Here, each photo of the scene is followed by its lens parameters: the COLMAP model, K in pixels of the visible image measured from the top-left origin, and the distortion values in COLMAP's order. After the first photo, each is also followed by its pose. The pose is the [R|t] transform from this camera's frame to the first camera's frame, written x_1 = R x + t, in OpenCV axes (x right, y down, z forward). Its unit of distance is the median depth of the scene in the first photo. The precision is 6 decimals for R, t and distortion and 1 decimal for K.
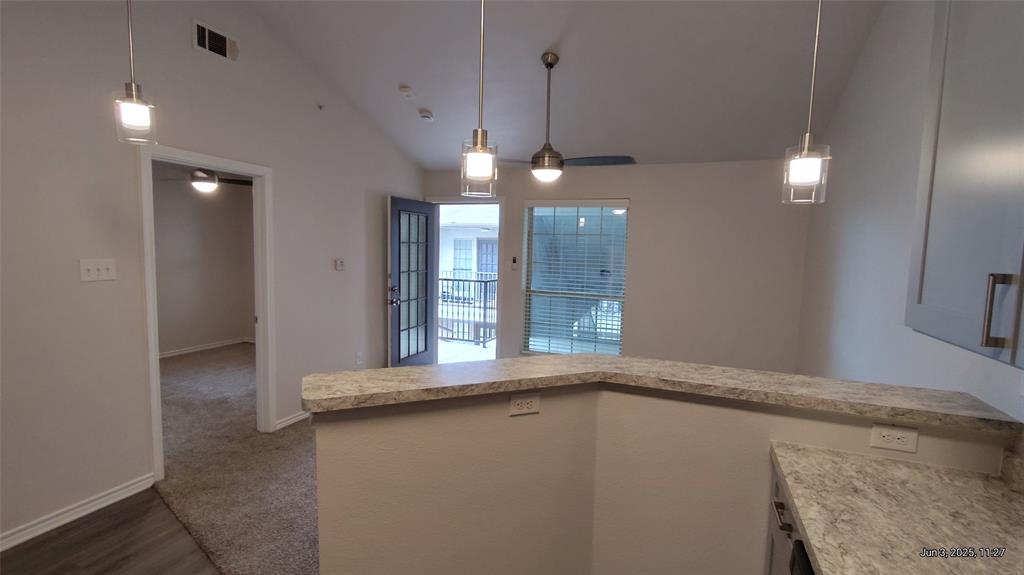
lens RADIAL K [[479.3, 0, 507.7], [0, 479.3, 290.6], [0, 0, 1]] dist [-0.000452, 0.000136]
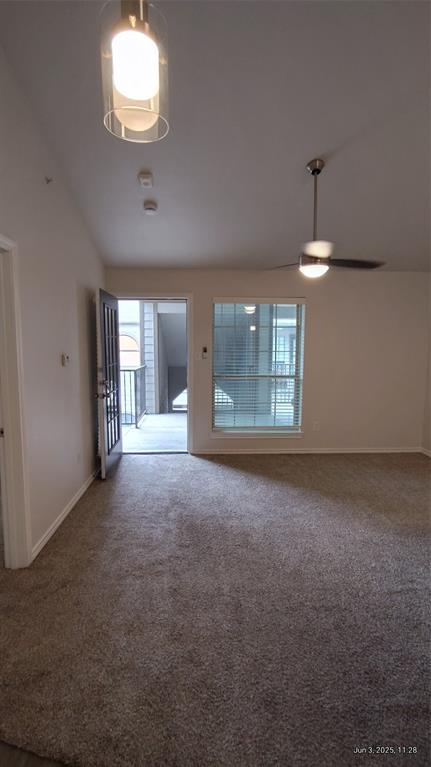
lens RADIAL K [[350.0, 0, 176.6], [0, 350.0, 375.7], [0, 0, 1]] dist [-0.000273, -0.000024]
pose [[0.909570, -0.062785, 0.410780, -0.400010], [0.057673, 0.998027, 0.024837, -0.027251], [-0.411529, 0.001100, 0.911396, 0.281312]]
